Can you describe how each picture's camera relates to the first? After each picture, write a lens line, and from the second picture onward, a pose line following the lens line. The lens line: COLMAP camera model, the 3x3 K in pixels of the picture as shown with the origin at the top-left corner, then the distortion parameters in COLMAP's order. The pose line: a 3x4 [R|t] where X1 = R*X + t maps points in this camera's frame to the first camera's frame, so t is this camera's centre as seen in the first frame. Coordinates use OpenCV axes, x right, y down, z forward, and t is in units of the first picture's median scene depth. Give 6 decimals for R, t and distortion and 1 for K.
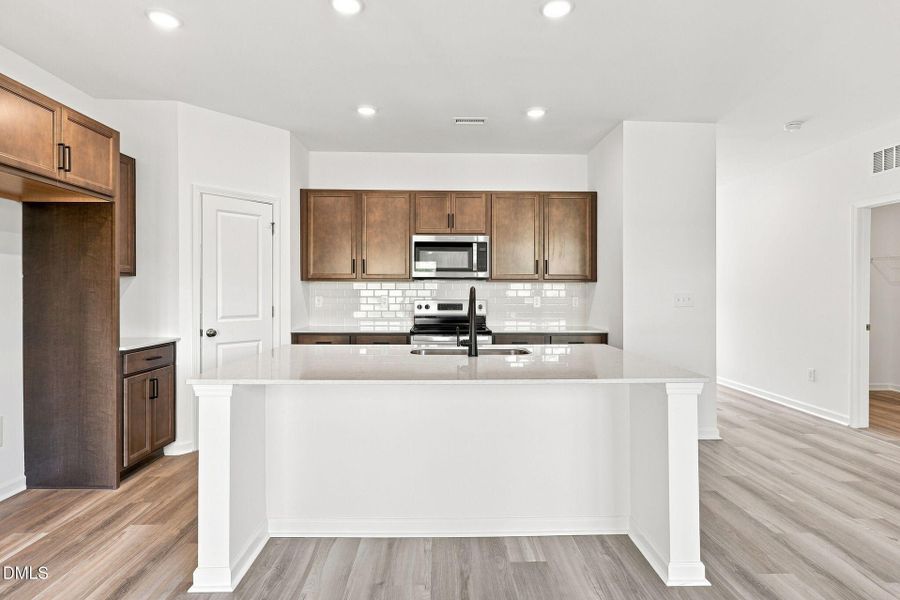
lens RADIAL K [[473.1, 0, 454.9], [0, 473.1, 292.4], [0, 0, 1]] dist [0.003940, 0.000556]
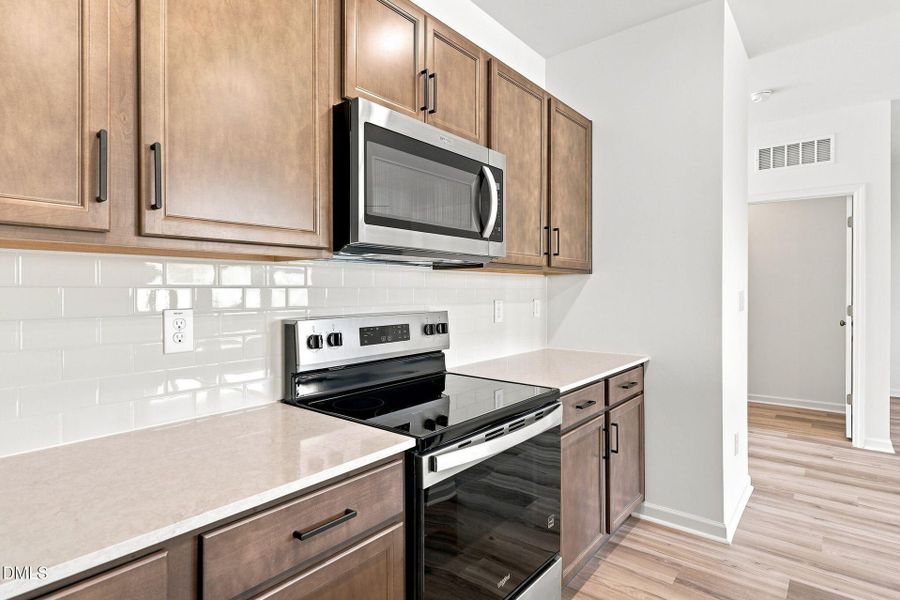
lens RADIAL K [[473.1, 0, 453.9], [0, 473.1, 291.6], [0, 0, 1]] dist [0.003940, 0.000556]
pose [[0.657843, -0.006267, 0.753129, -0.268007], [0.010873, 0.999940, -0.001177, -0.001450], [-0.753077, 0.008963, 0.657871, 0.767572]]
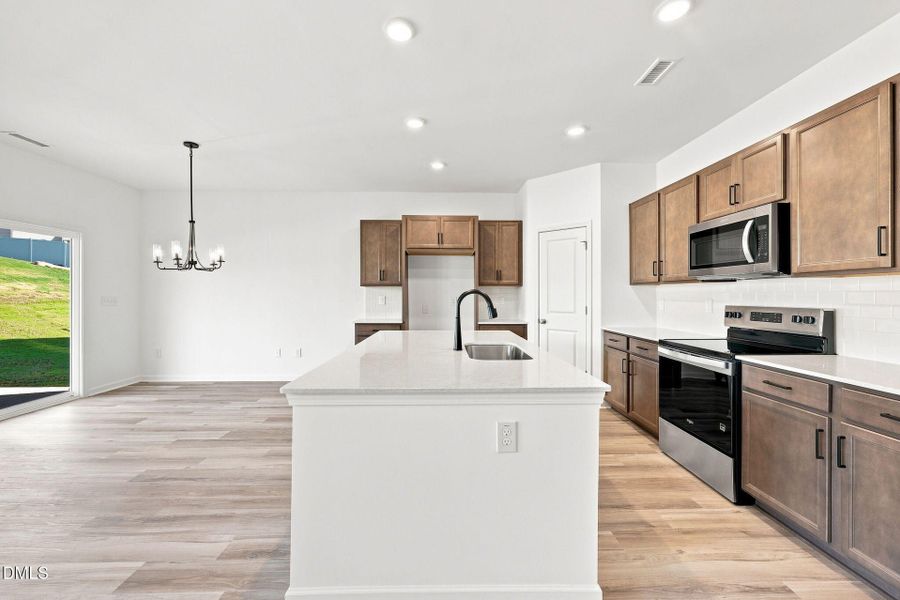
lens RADIAL K [[363.8, 0, 454.1], [0, 363.8, 291.5], [0, 0, 1]] dist [0.011106, 0.000254]
pose [[-0.015309, -0.009002, -0.999842, 0.555260], [-0.005589, 0.999945, -0.008917, 0.000938], [0.999867, 0.005452, -0.015359, 0.599061]]
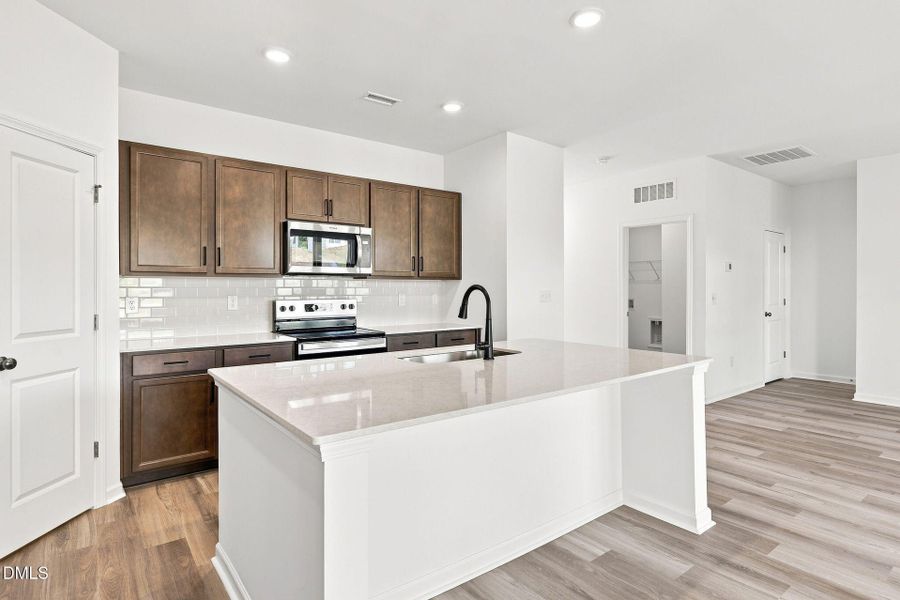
lens RADIAL K [[473.1, 0, 452.7], [0, 473.1, 287.0], [0, 0, 1]] dist [0.003940, 0.000556]
pose [[0.812428, -0.001893, 0.583059, -0.333843], [0.004656, 0.999984, -0.003242, -0.002868], [-0.583043, 0.005348, 0.812423, 0.170964]]
